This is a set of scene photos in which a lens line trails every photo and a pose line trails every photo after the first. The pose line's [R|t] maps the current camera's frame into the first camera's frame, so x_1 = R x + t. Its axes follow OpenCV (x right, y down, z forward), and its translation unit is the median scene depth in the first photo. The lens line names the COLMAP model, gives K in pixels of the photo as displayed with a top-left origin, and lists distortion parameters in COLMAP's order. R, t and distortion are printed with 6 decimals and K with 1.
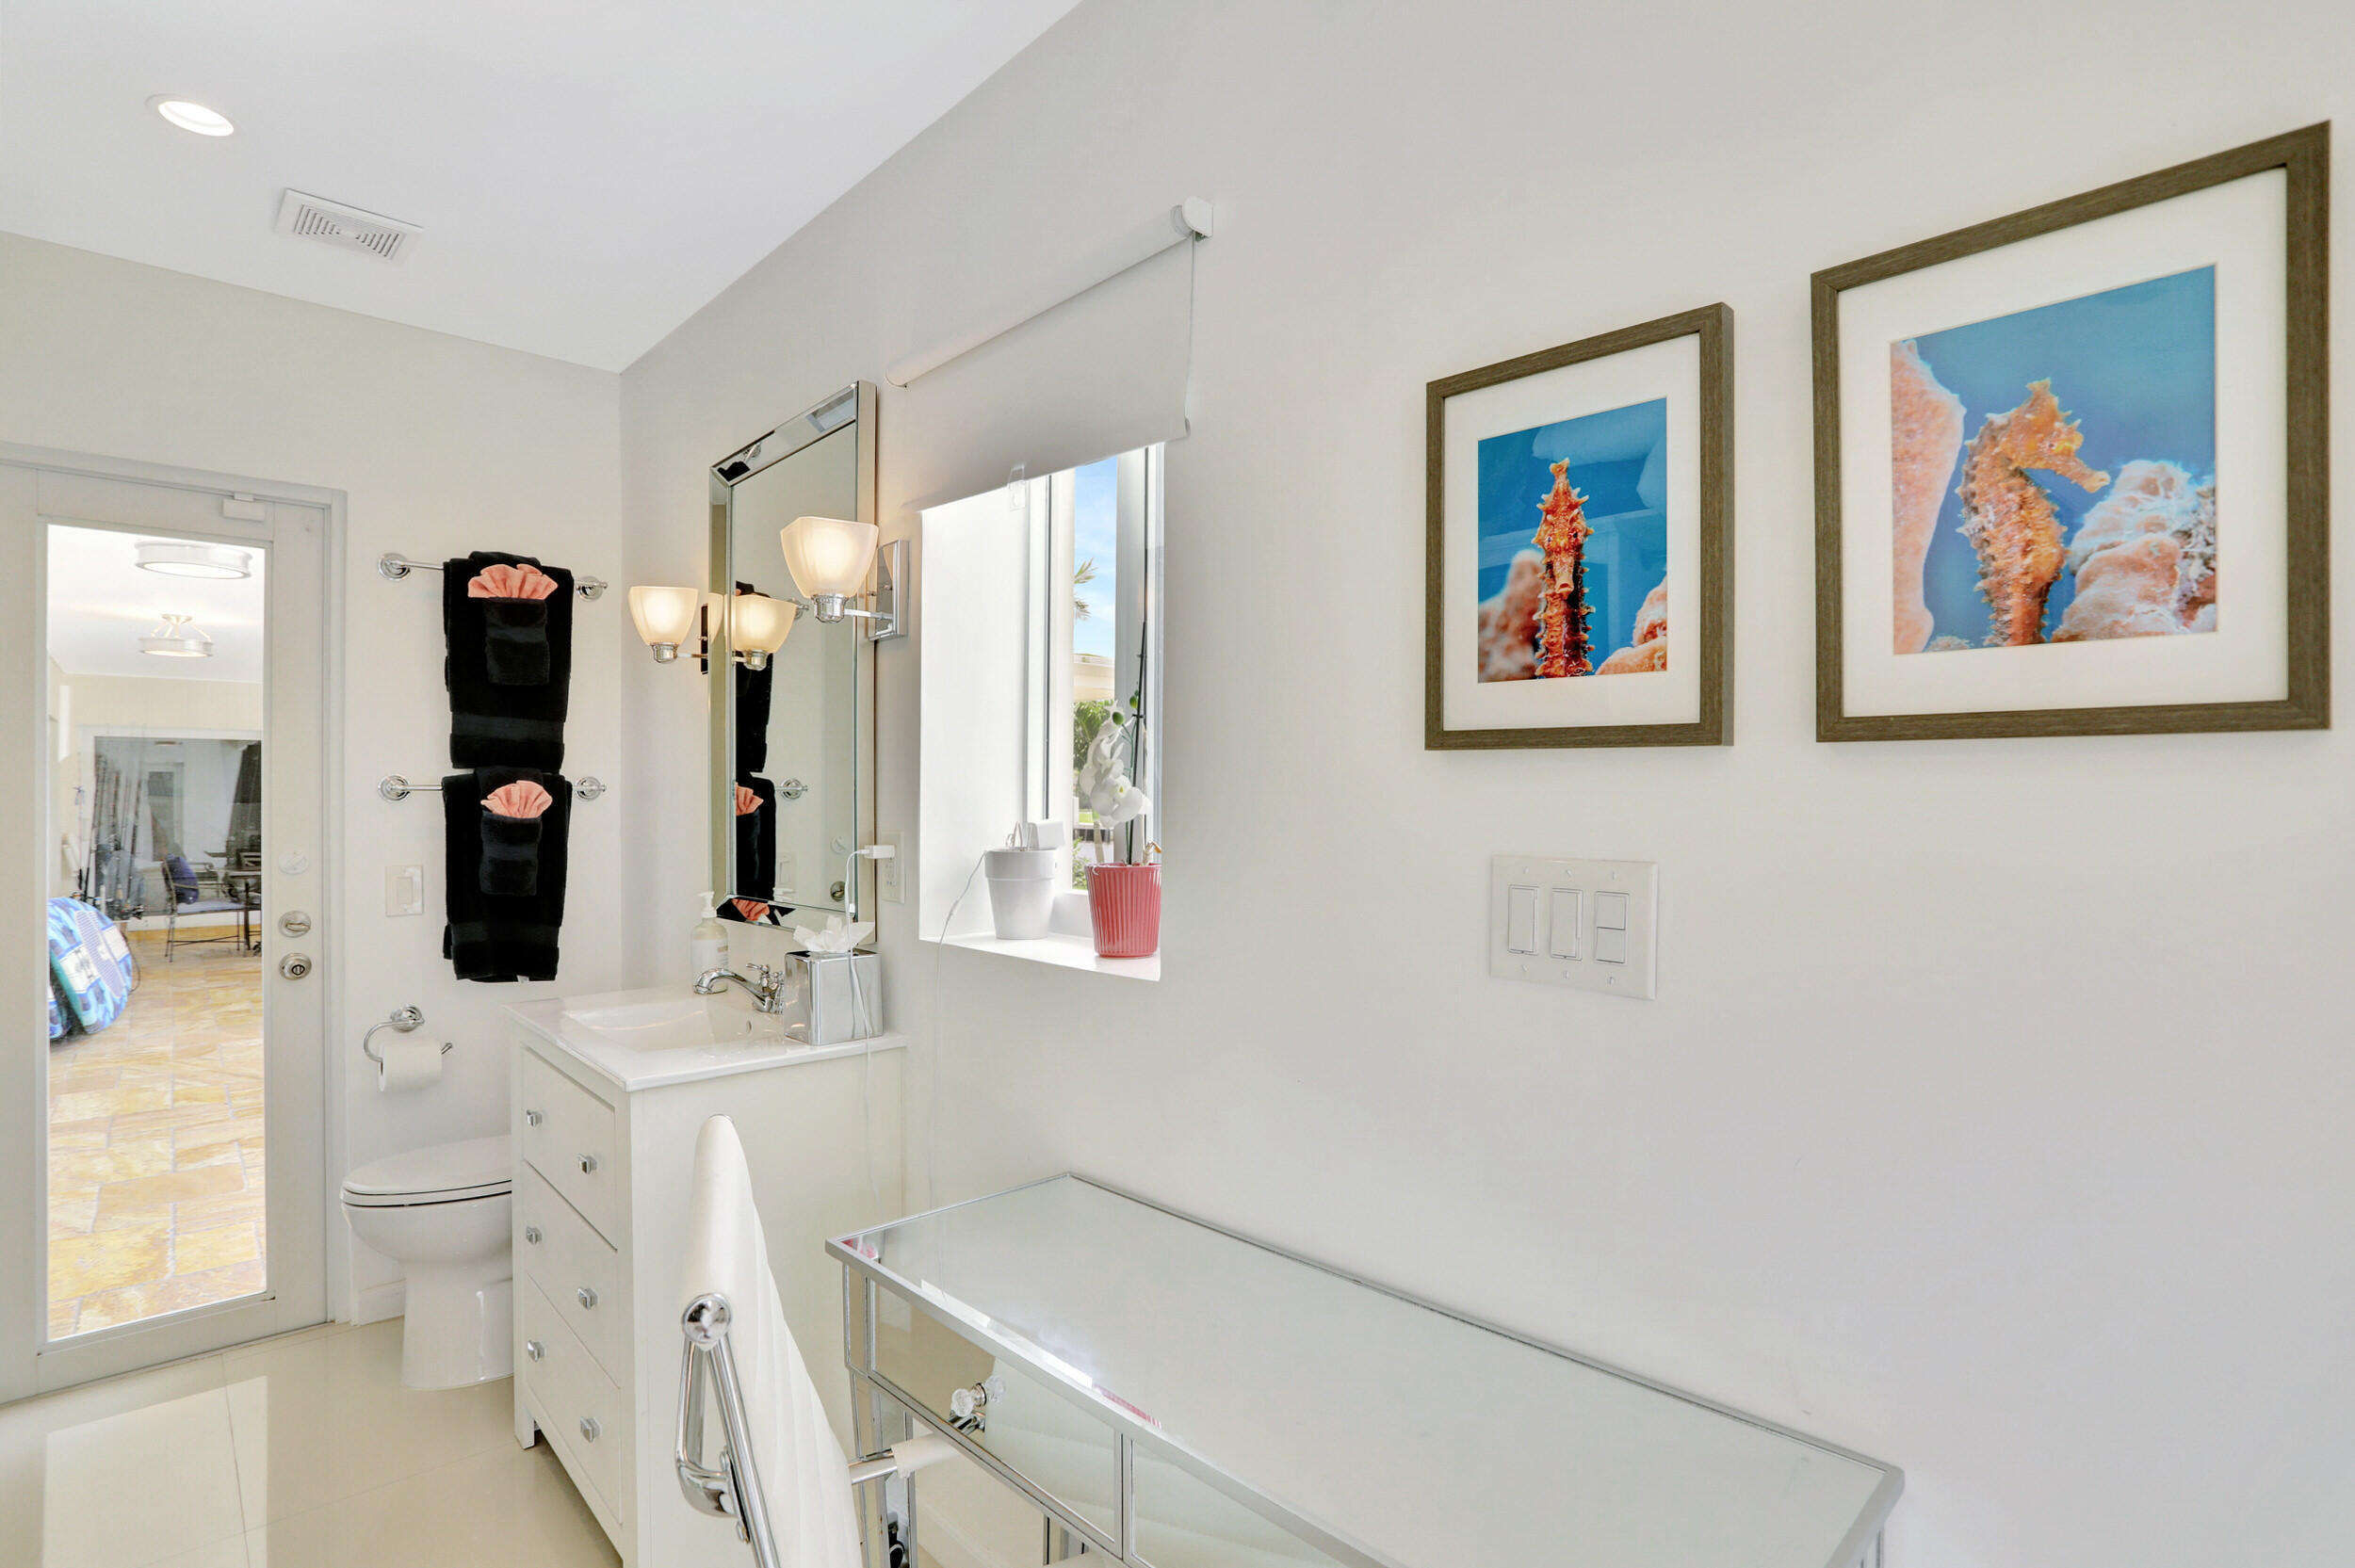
lens RADIAL K [[1114.3, 0, 1186.9], [0, 1114.3, 784.9], [0, 0, 1]] dist [-0.003501, -0.000683]
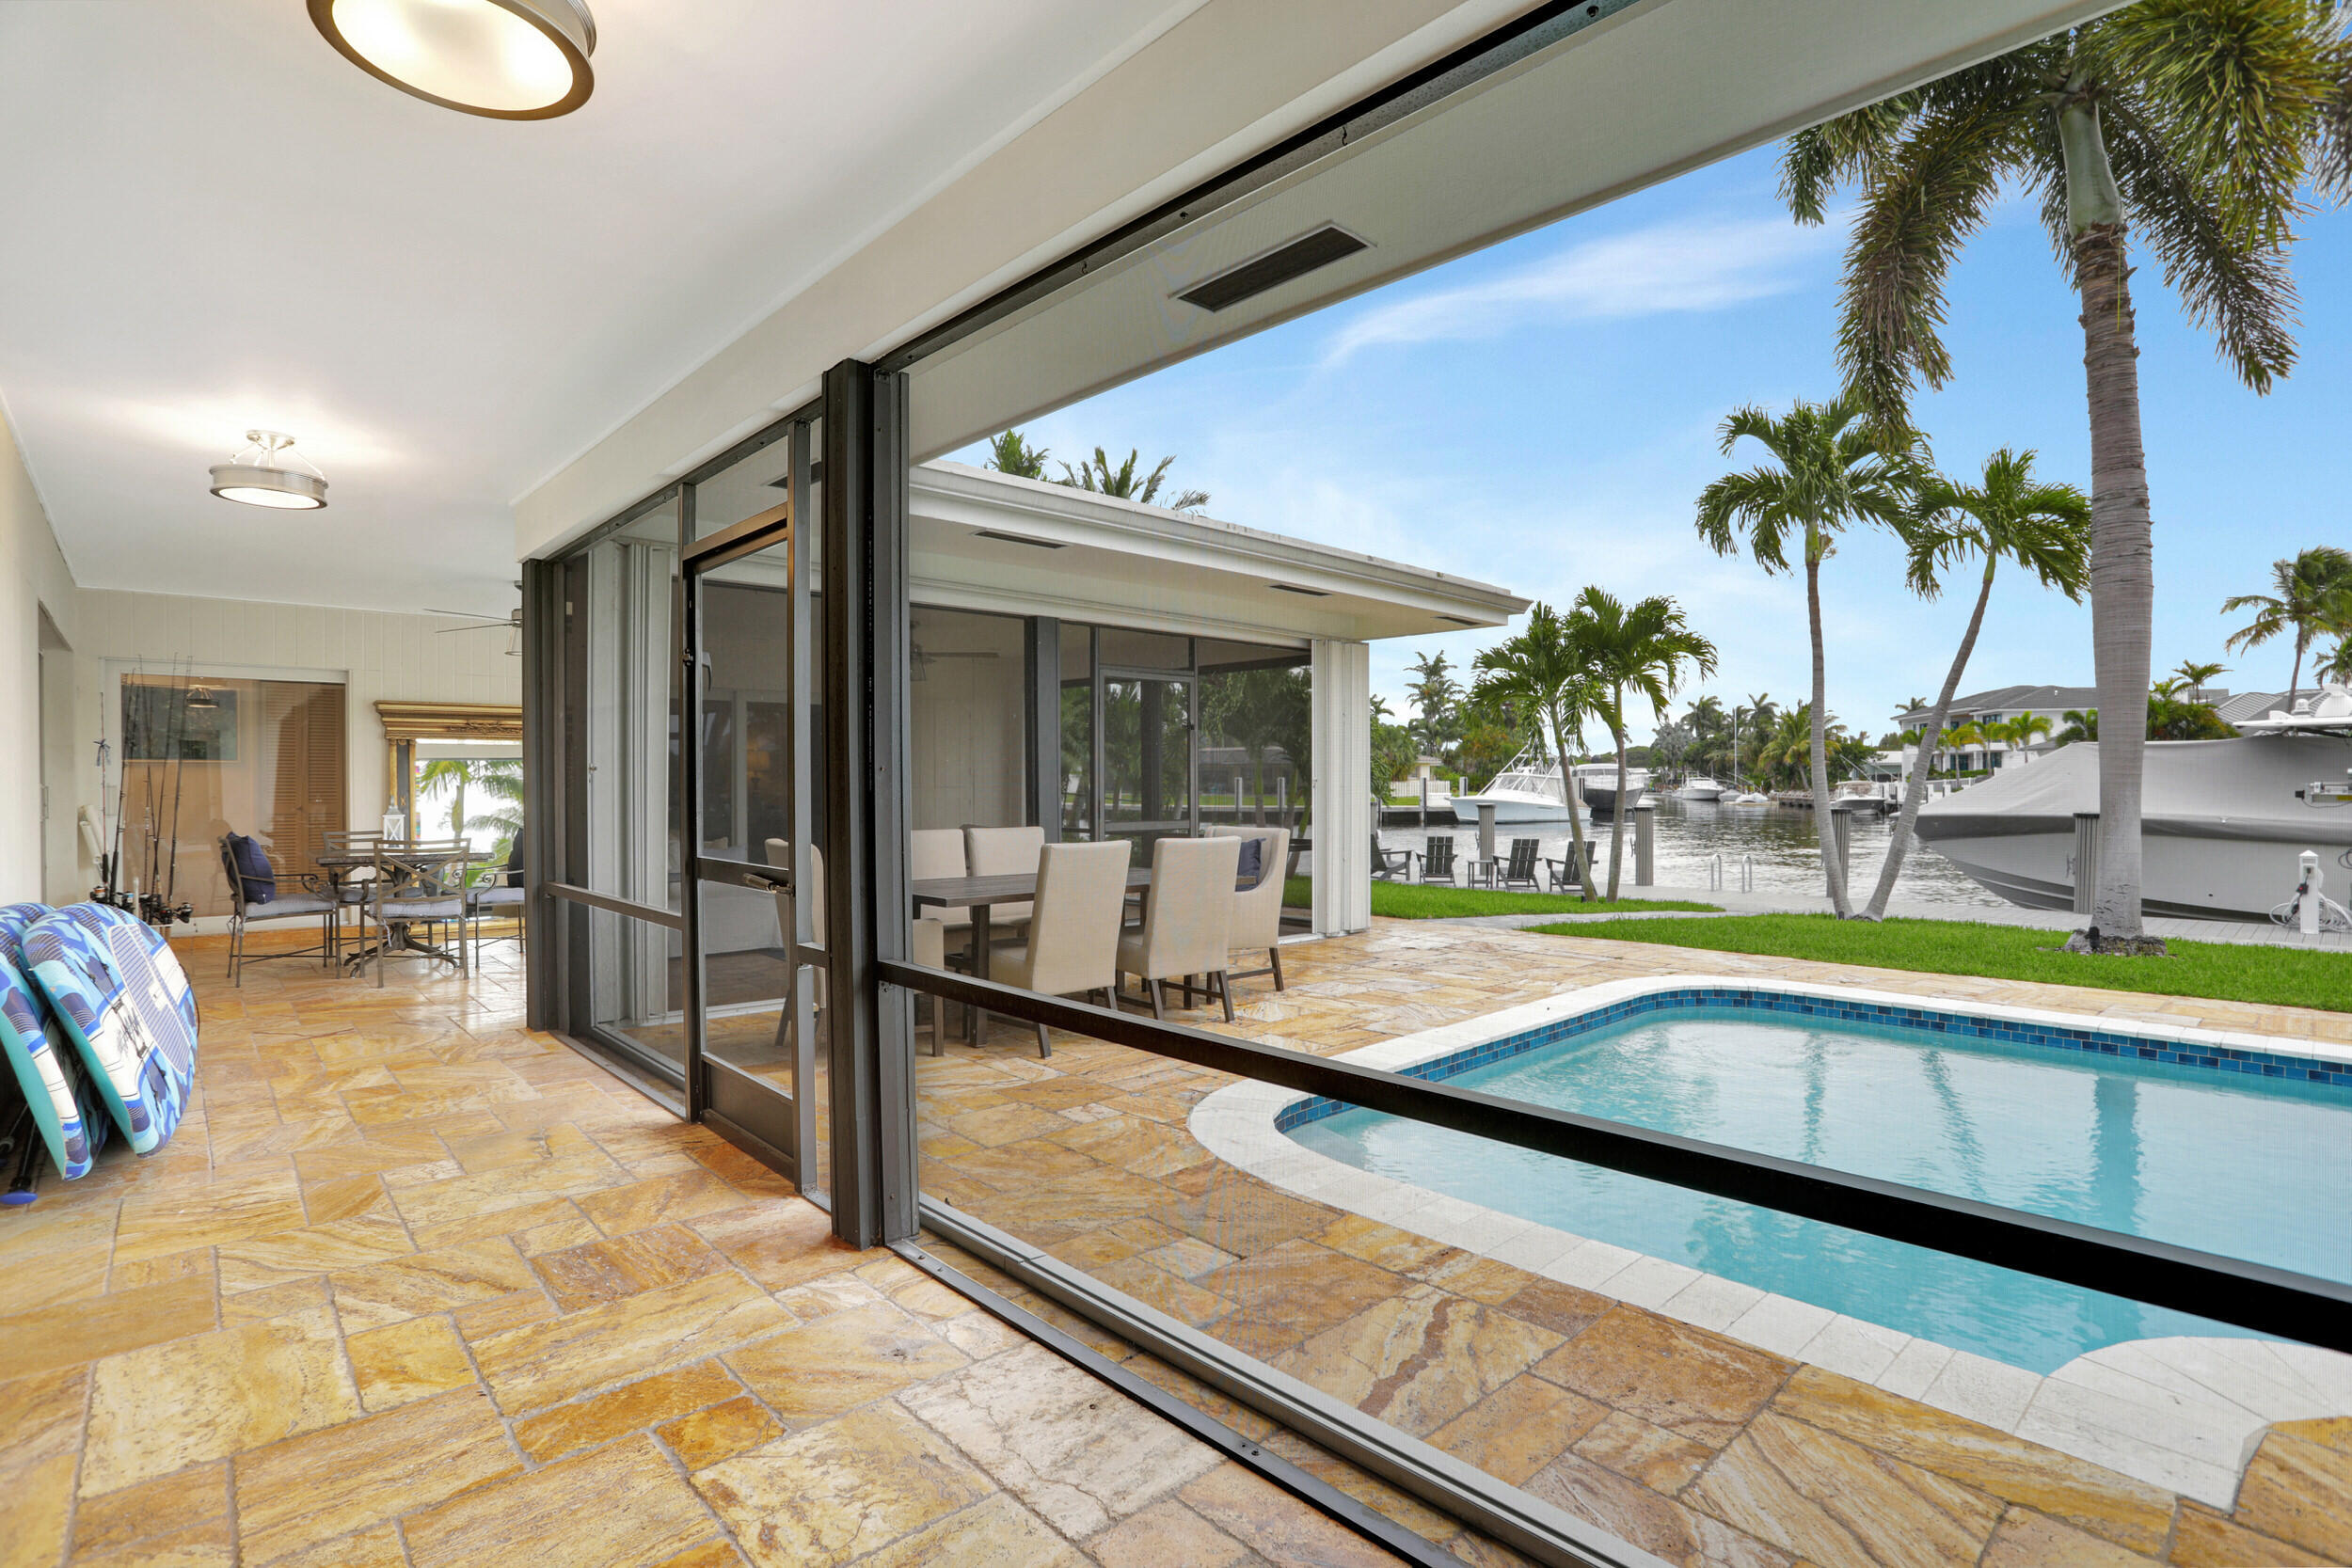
lens RADIAL K [[1112.9, 0, 1185.3], [0, 1112.9, 784.9], [0, 0, 1]] dist [-0.003501, -0.000683]
pose [[0.999989, -0.000987, -0.004667, -0.383962], [0.001070, 0.999843, 0.017667, 0.025497], [0.004649, -0.017672, 0.999833, 0.373282]]
